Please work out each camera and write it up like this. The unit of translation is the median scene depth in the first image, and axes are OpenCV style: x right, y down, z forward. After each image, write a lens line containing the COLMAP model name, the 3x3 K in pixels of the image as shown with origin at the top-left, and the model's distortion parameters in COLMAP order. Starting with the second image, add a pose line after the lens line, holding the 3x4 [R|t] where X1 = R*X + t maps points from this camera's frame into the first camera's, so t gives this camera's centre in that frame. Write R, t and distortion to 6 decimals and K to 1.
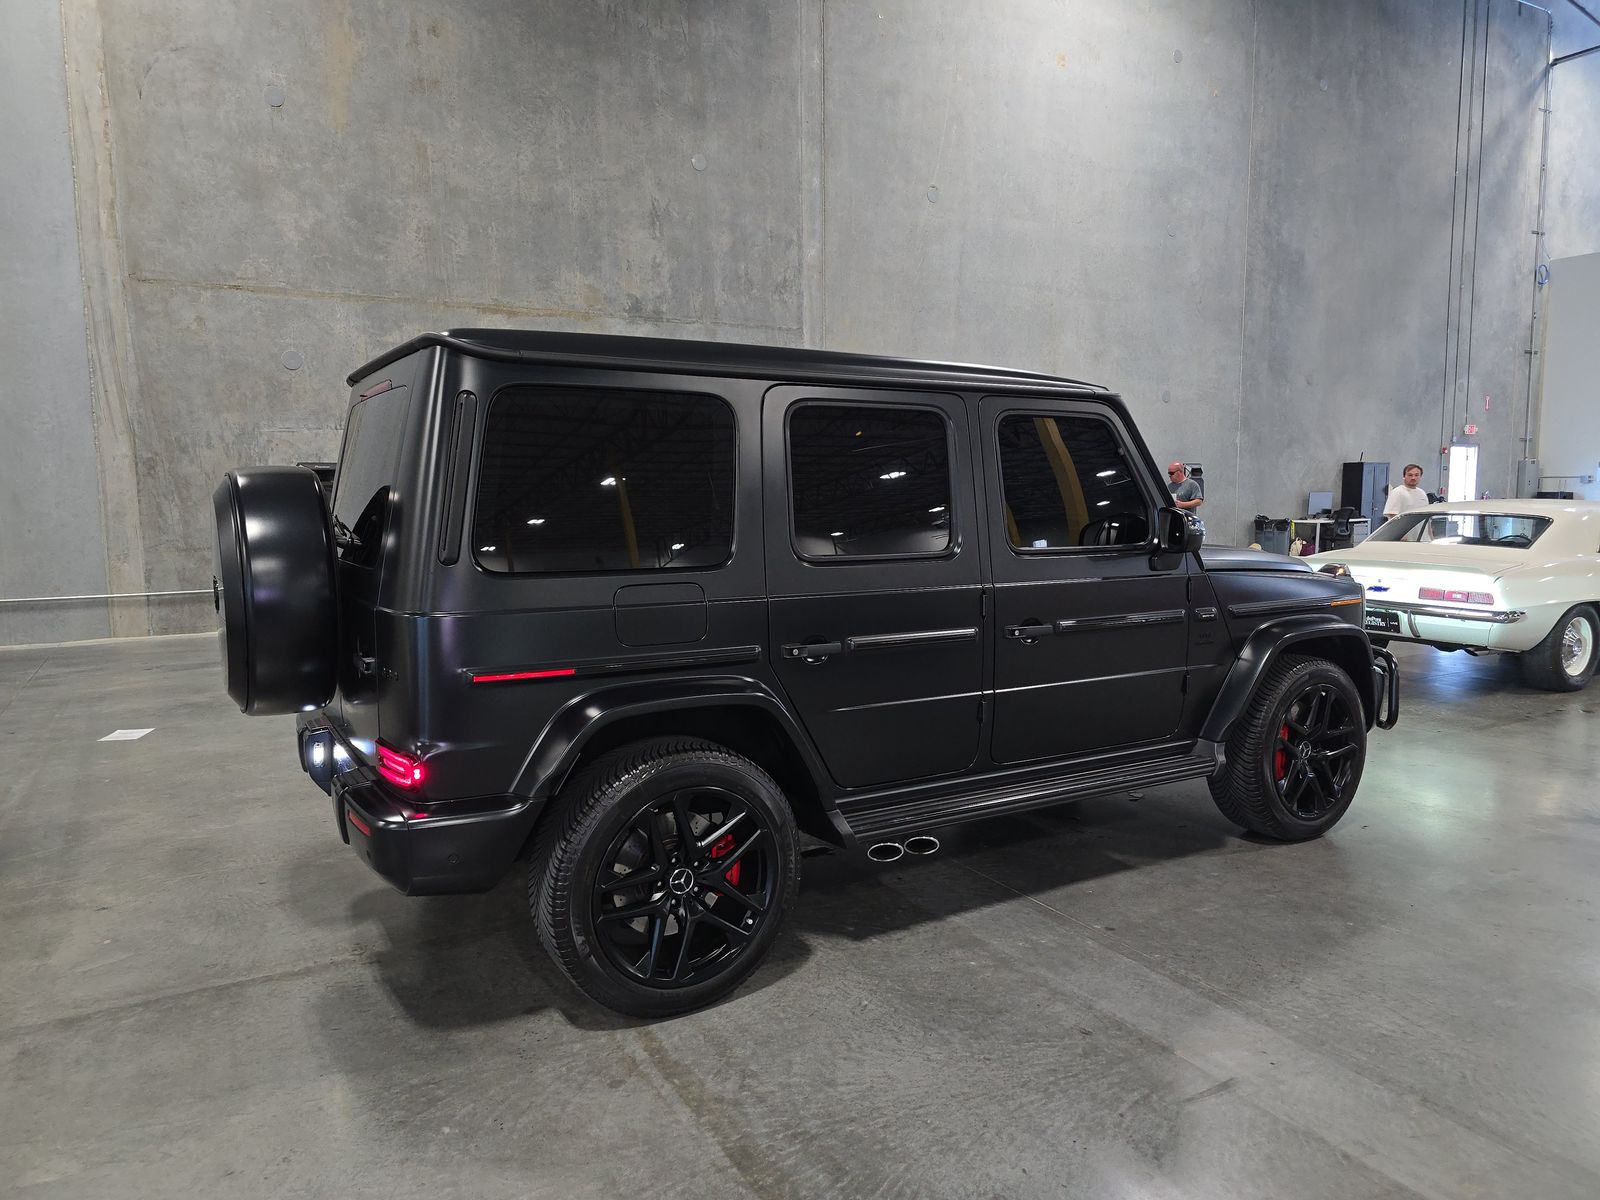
lens RADIAL K [[1079.4, 0, 799.1], [0, 1079.4, 597.3], [0, 0, 1]] dist [0.035859, -0.027992]
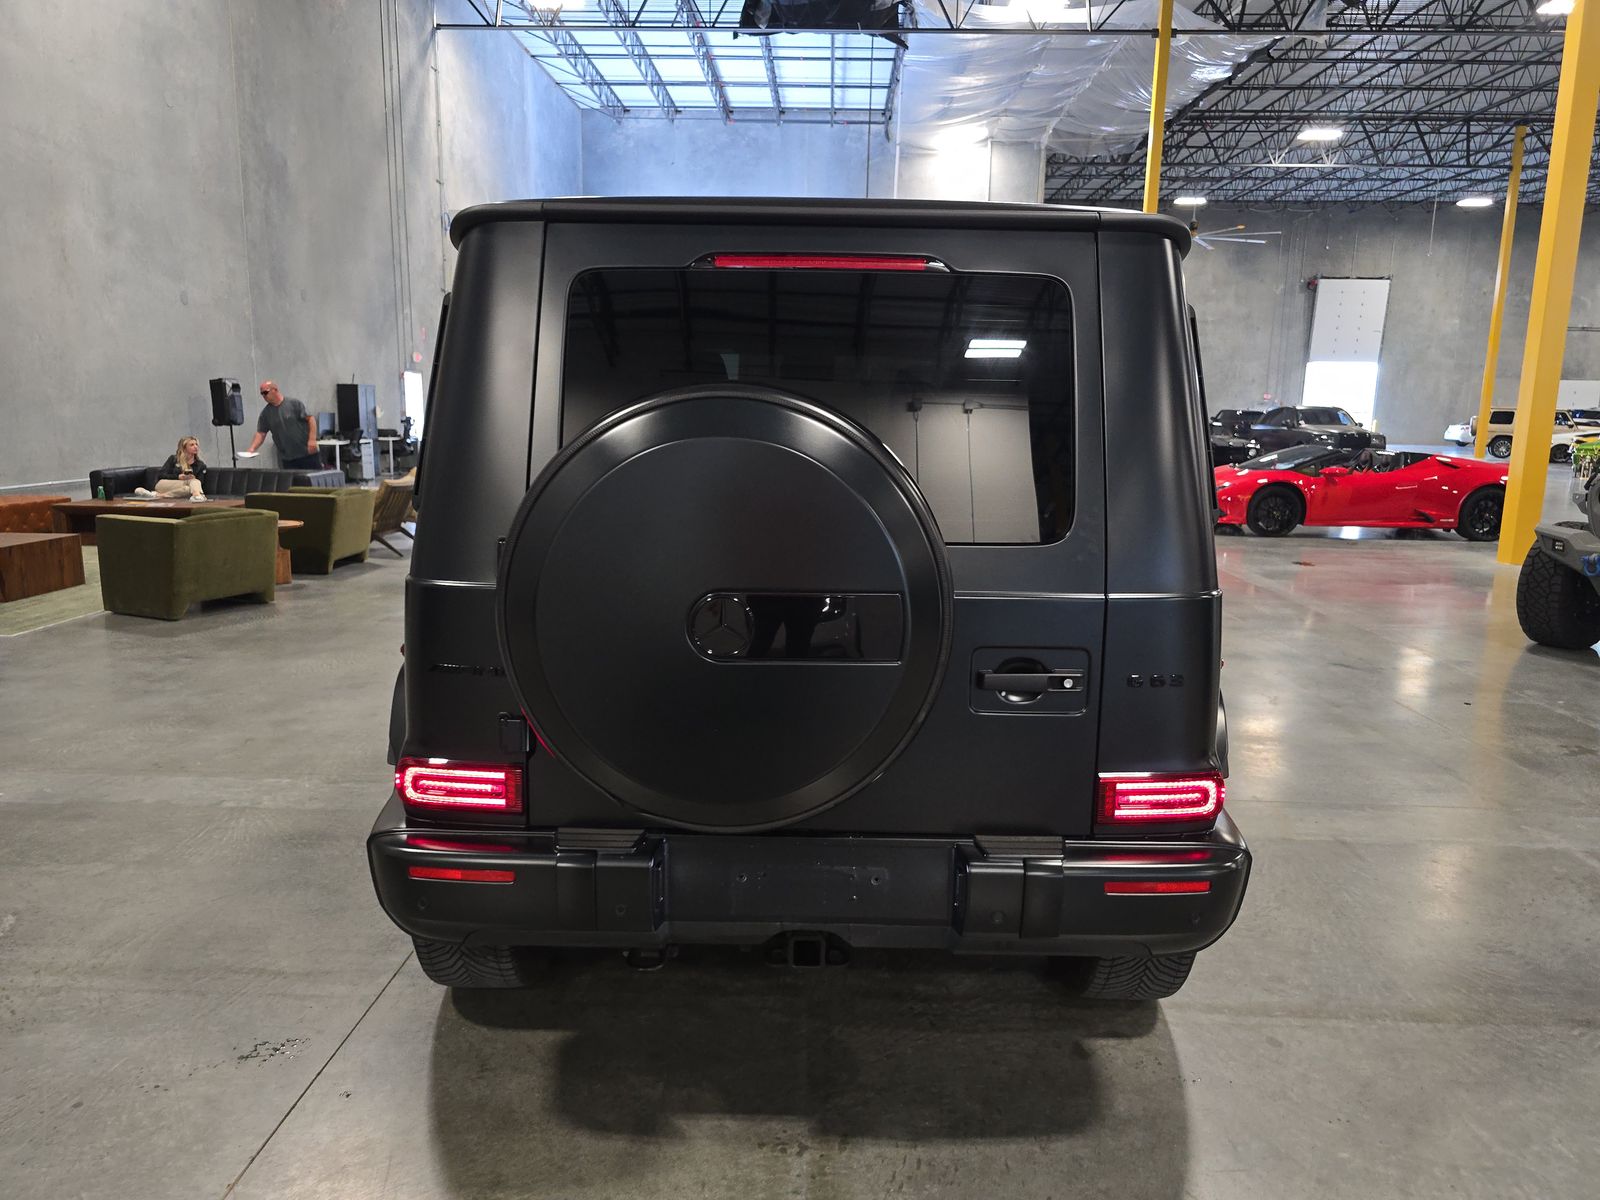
lens RADIAL K [[1079.4, 0, 790.9], [0, 1079.4, 601.2], [0, 0, 1]] dist [0.035859, -0.027992]
pose [[0.515514, -0.131682, 0.846702, -0.276697], [0.064438, 0.991281, 0.114934, -0.021148], [-0.854455, -0.004690, 0.519505, 0.203213]]
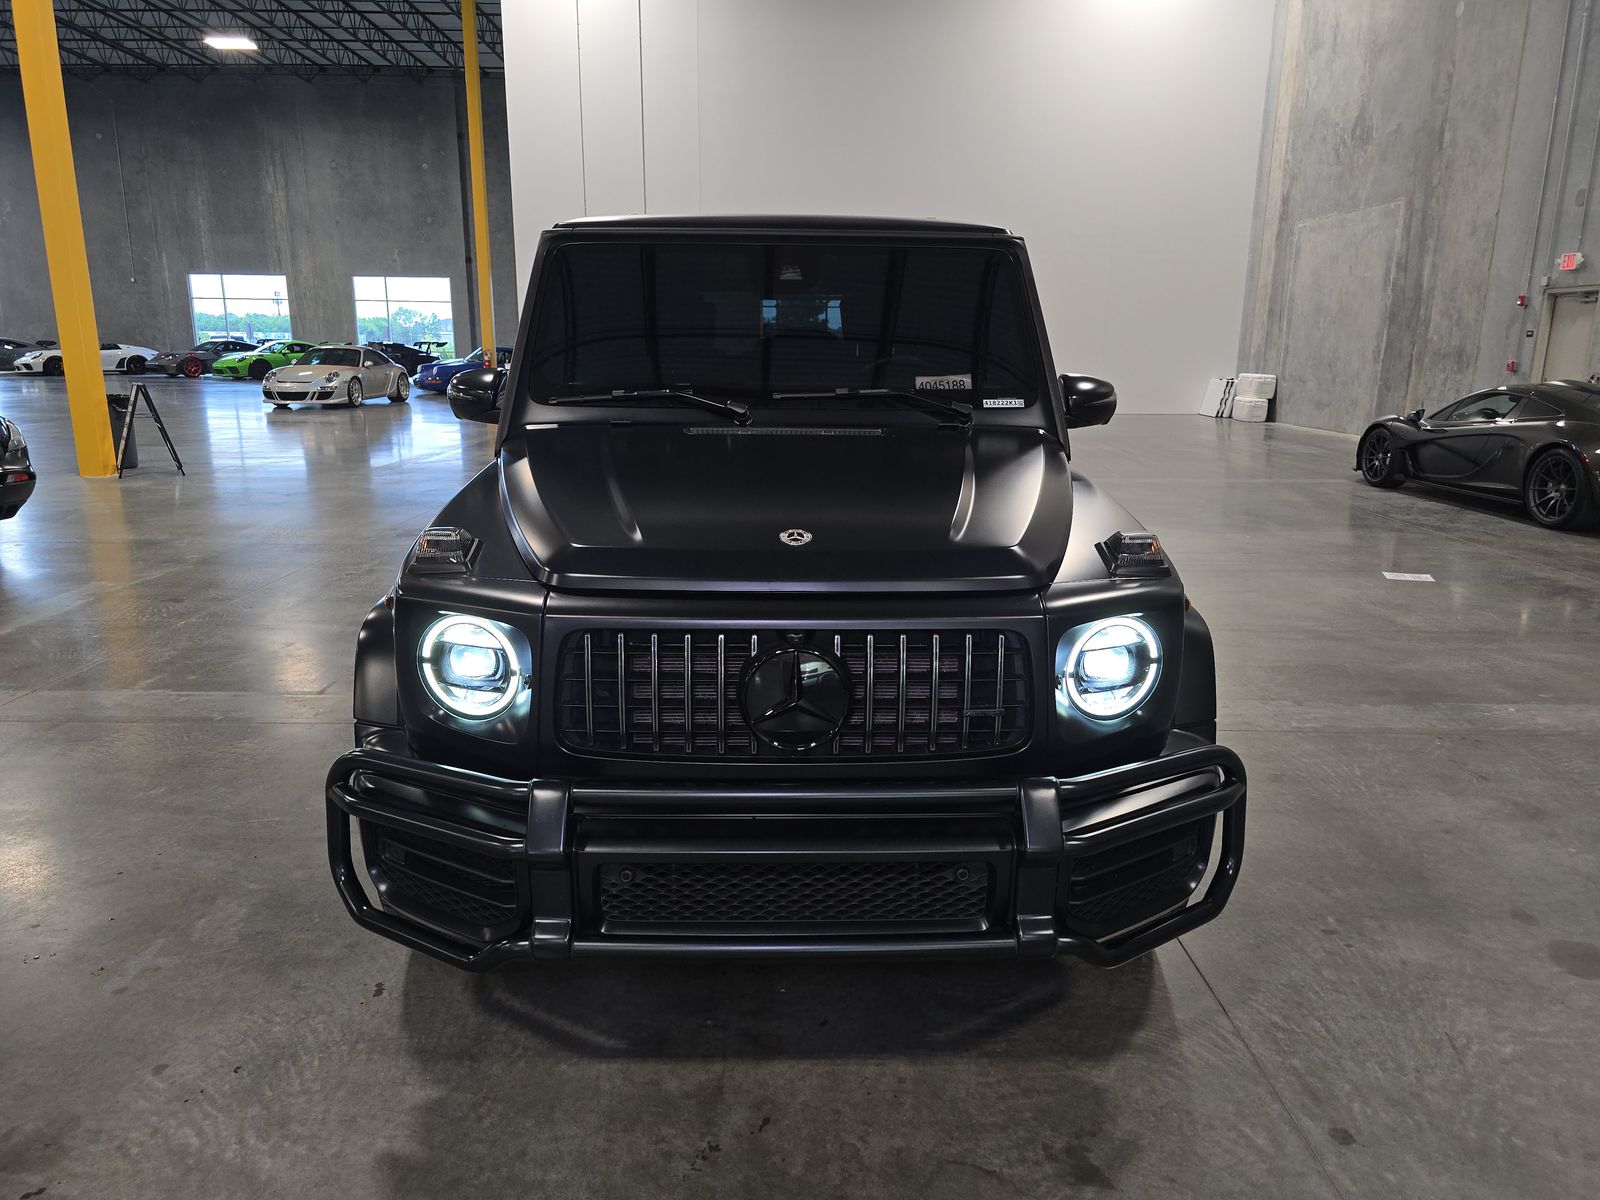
lens RADIAL K [[1079.4, 0, 800.0], [0, 1079.4, 603.6], [0, 0, 1]] dist [0.035859, -0.027992]
pose [[-0.488827, 0.210957, -0.846490, 0.338568], [-0.093055, 0.952177, 0.291033, -0.060570], [0.867404, 0.221035, -0.445819, 0.559155]]
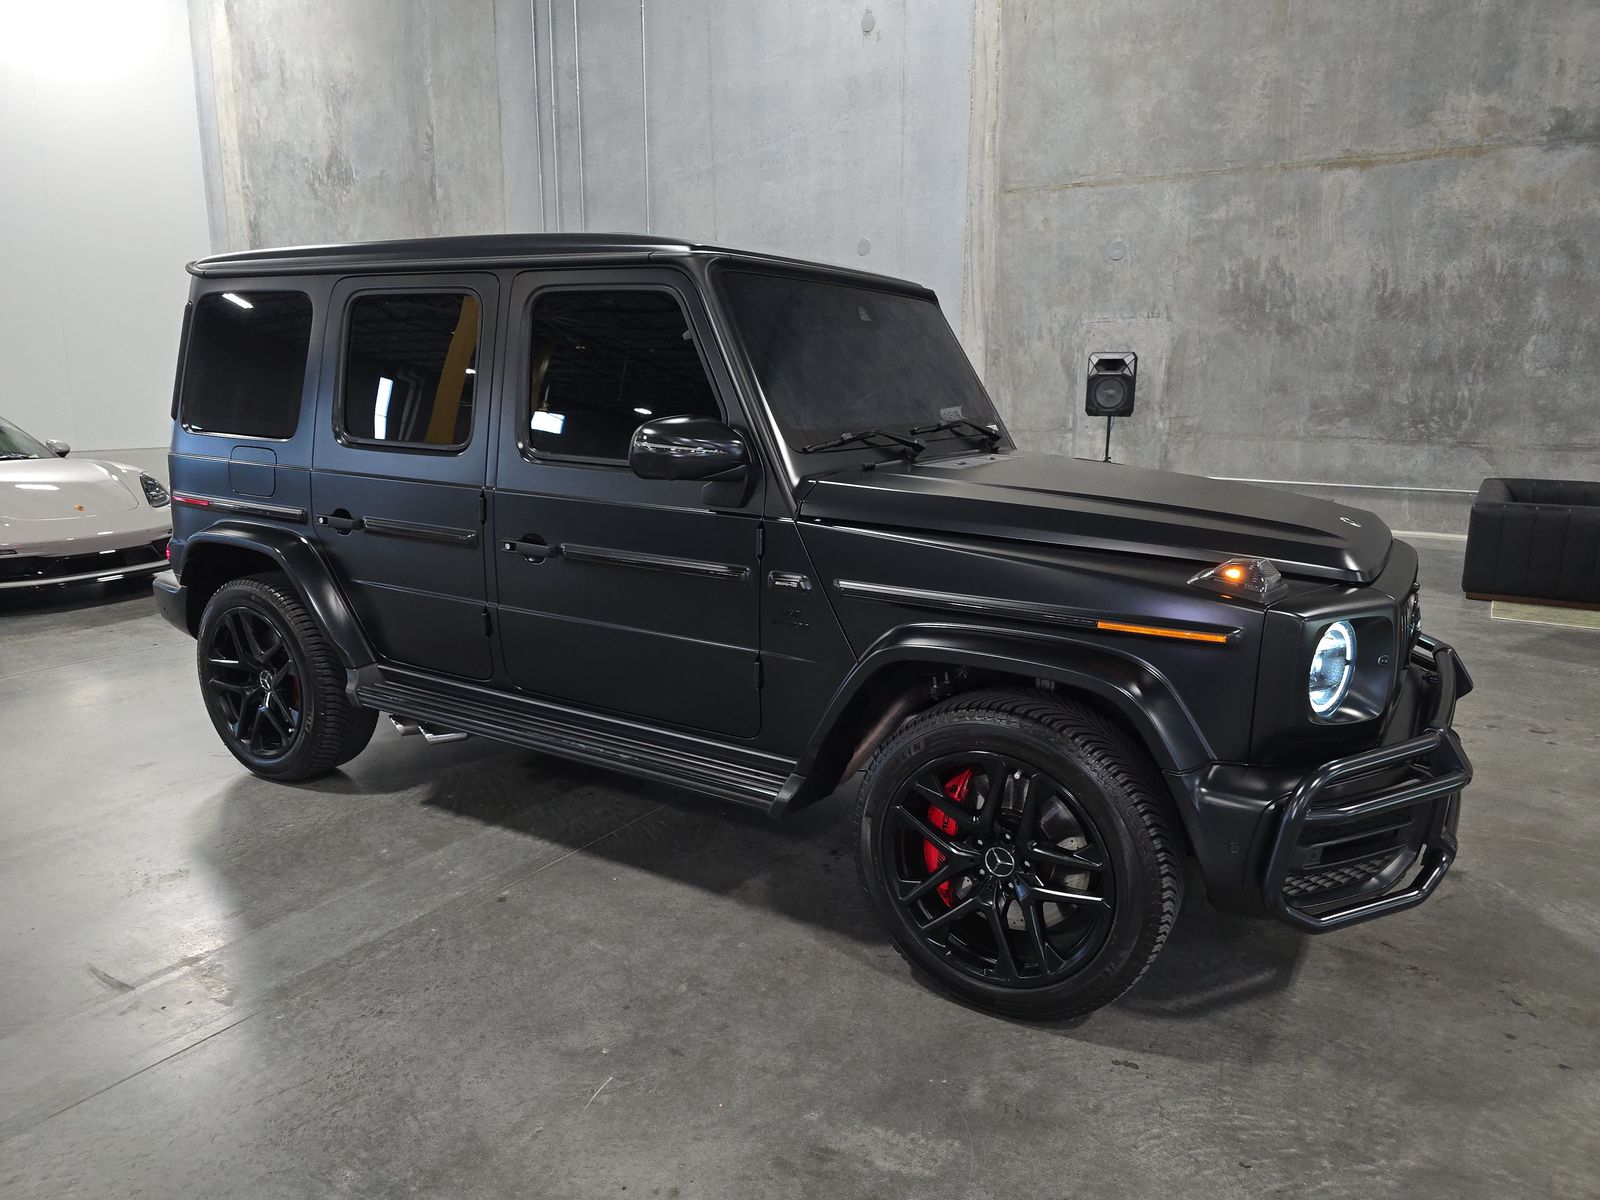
lens RADIAL K [[1079.4, 0, 797.0], [0, 1079.4, 602.4], [0, 0, 1]] dist [0.035859, -0.027992]
pose [[0.467274, 0.193527, -0.862672, 0.343810], [-0.103104, 0.981019, 0.164229, -0.028975], [0.878080, 0.012205, 0.478358, 0.248290]]
